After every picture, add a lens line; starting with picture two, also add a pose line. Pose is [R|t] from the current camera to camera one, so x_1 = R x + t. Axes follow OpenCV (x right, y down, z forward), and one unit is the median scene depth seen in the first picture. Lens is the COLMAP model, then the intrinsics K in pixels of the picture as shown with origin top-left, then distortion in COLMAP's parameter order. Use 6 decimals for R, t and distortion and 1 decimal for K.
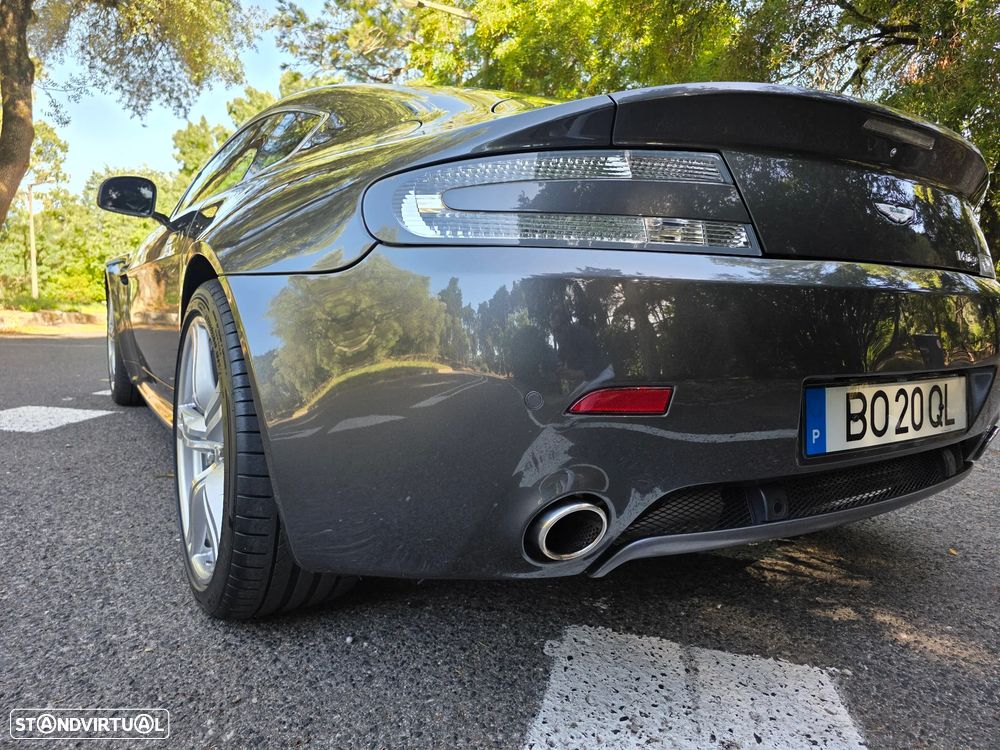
lens RADIAL K [[656.2, 0, 502.7], [0, 656.2, 366.0], [0, 0, 1]] dist [0.045154, -0.038123]
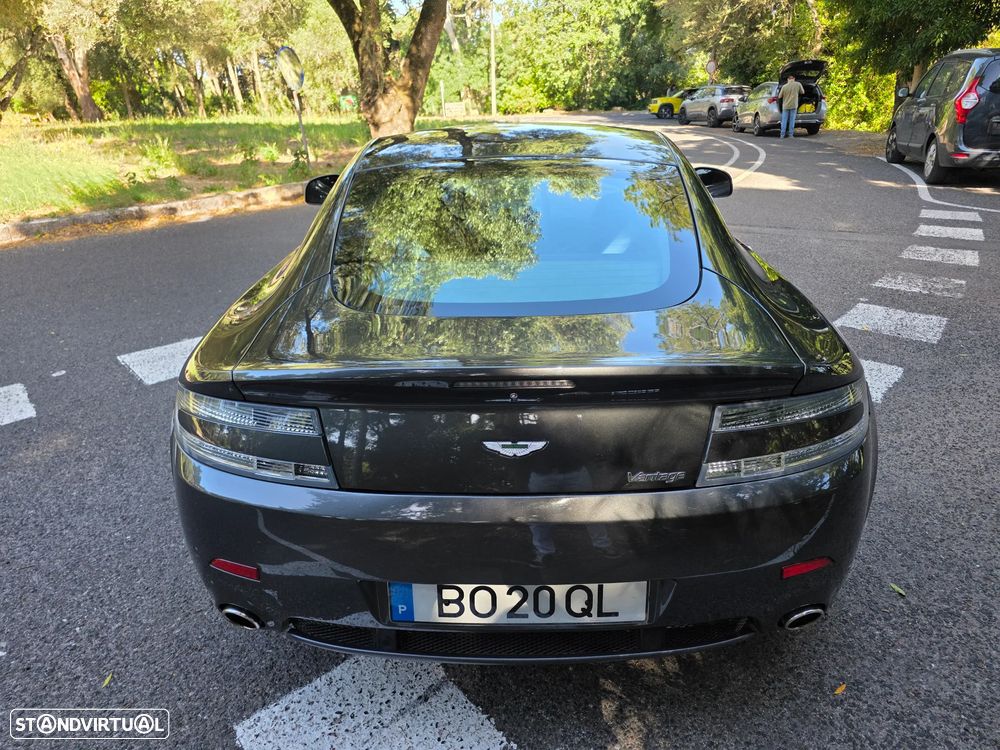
lens RADIAL K [[656.2, 0, 502.7], [0, 656.2, 366.0], [0, 0, 1]] dist [0.045154, -0.038123]
pose [[0.825067, 0.171339, -0.538431, 1.178138], [-0.013878, 0.958773, 0.283835, -0.691854], [0.564865, -0.226710, 0.793429, 0.150160]]
